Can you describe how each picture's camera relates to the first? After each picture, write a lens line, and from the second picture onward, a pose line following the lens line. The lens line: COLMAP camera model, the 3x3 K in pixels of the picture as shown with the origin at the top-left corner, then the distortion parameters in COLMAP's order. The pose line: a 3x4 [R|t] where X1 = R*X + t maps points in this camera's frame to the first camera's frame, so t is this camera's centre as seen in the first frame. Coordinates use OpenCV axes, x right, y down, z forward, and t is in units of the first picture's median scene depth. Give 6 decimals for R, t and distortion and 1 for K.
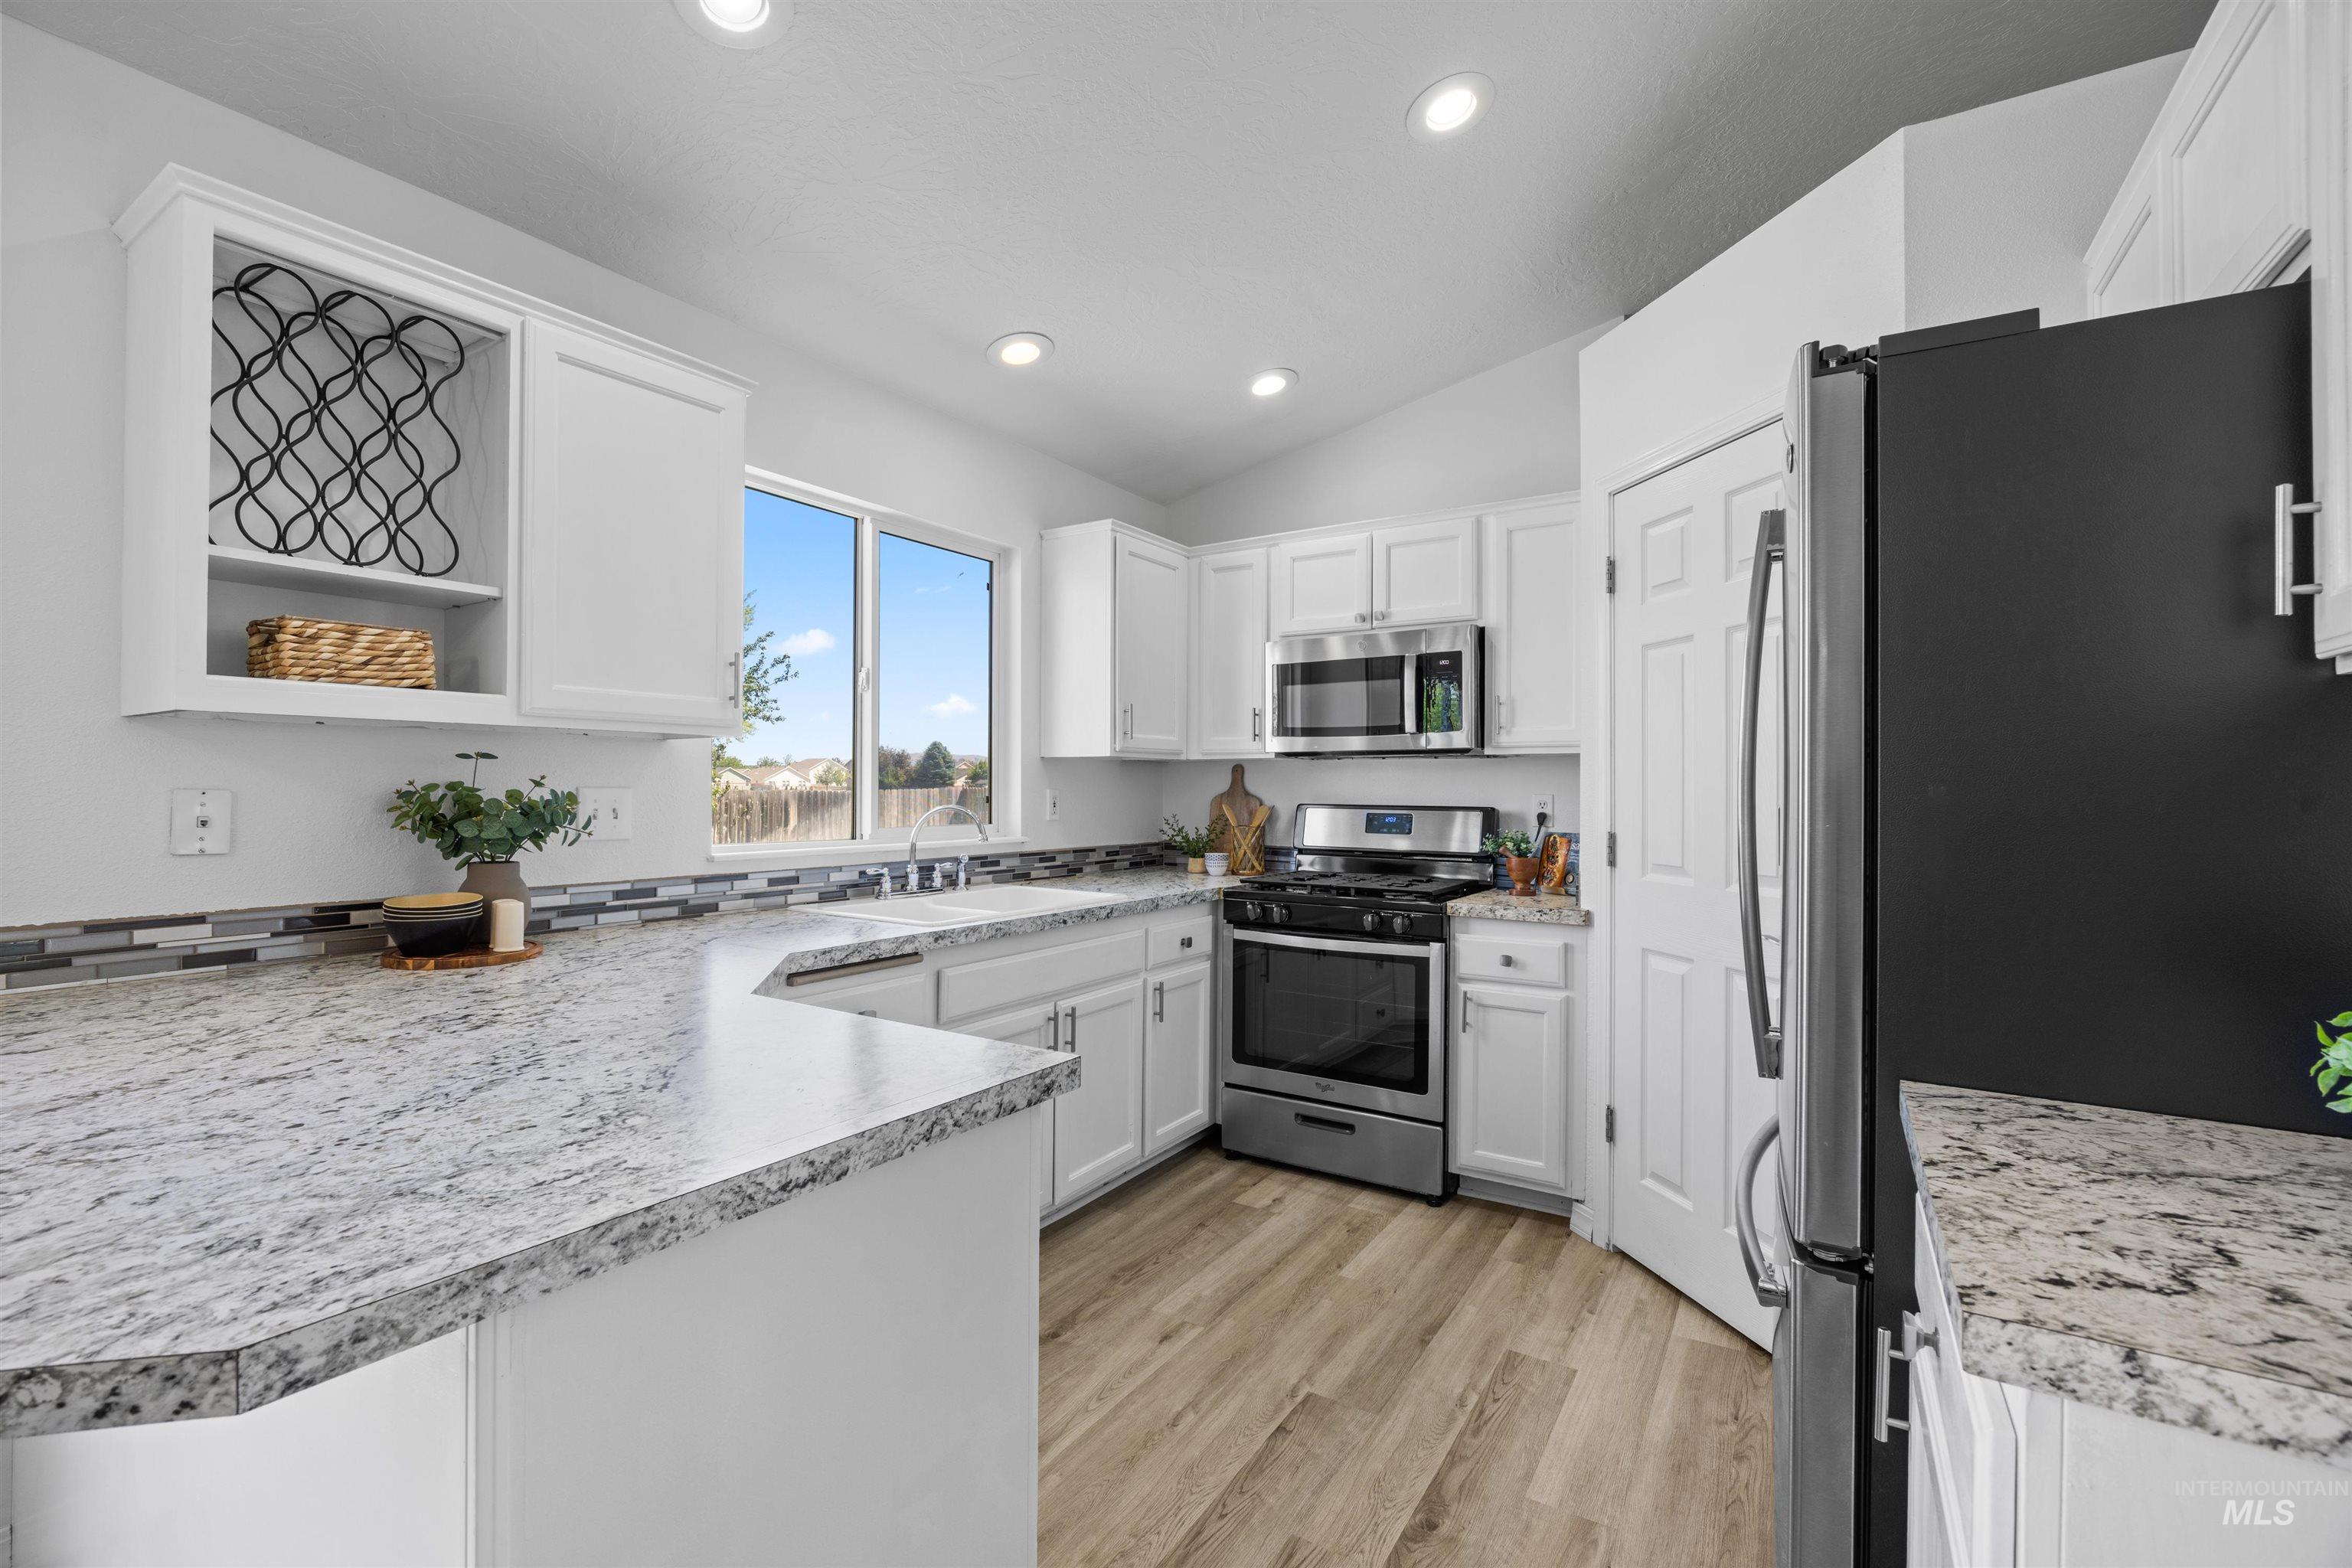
lens RADIAL K [[1020.5, 0, 1174.9], [0, 1020.5, 789.8], [0, 0, 1]] dist [-0.011344, 0.000670]
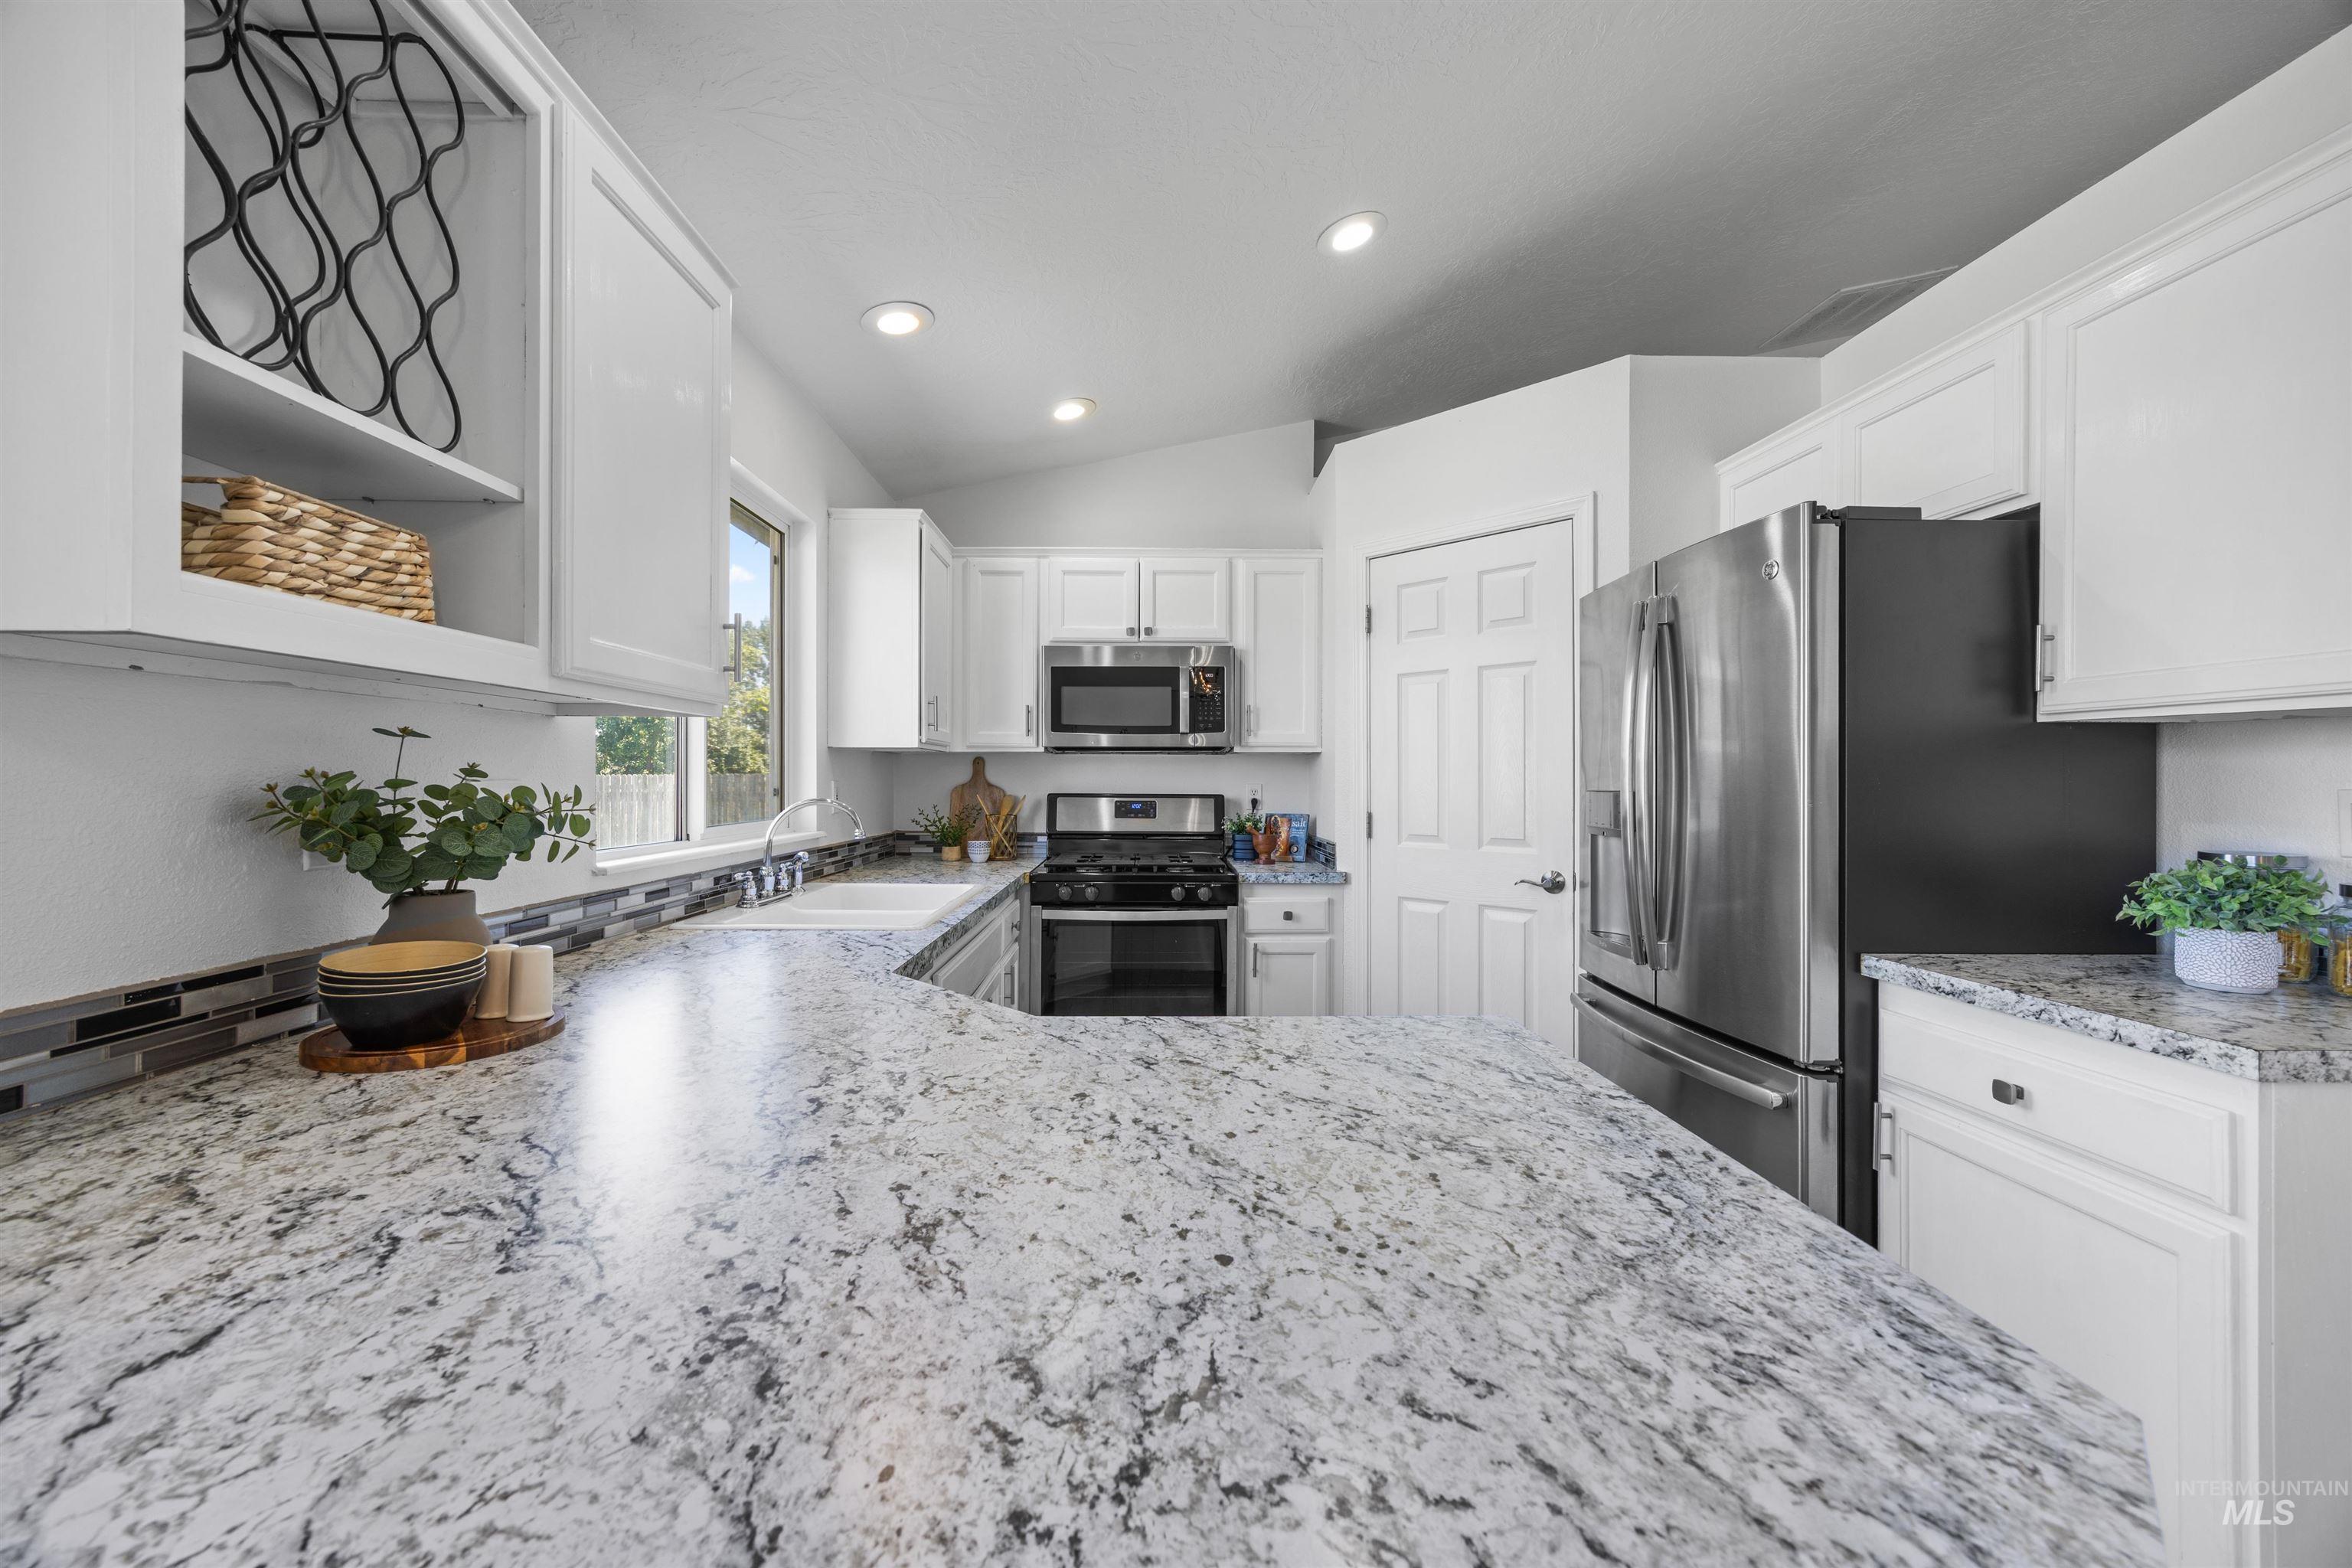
lens RADIAL K [[890.8, 0, 1176.0], [0, 890.8, 784.0], [0, 0, 1]] dist [-0.000834, 0.000090]
pose [[0.826794, -0.004539, 0.562486, -0.430575], [0.002194, 0.999986, 0.004844, -0.001309], [-0.562500, -0.002771, 0.826792, 0.173814]]
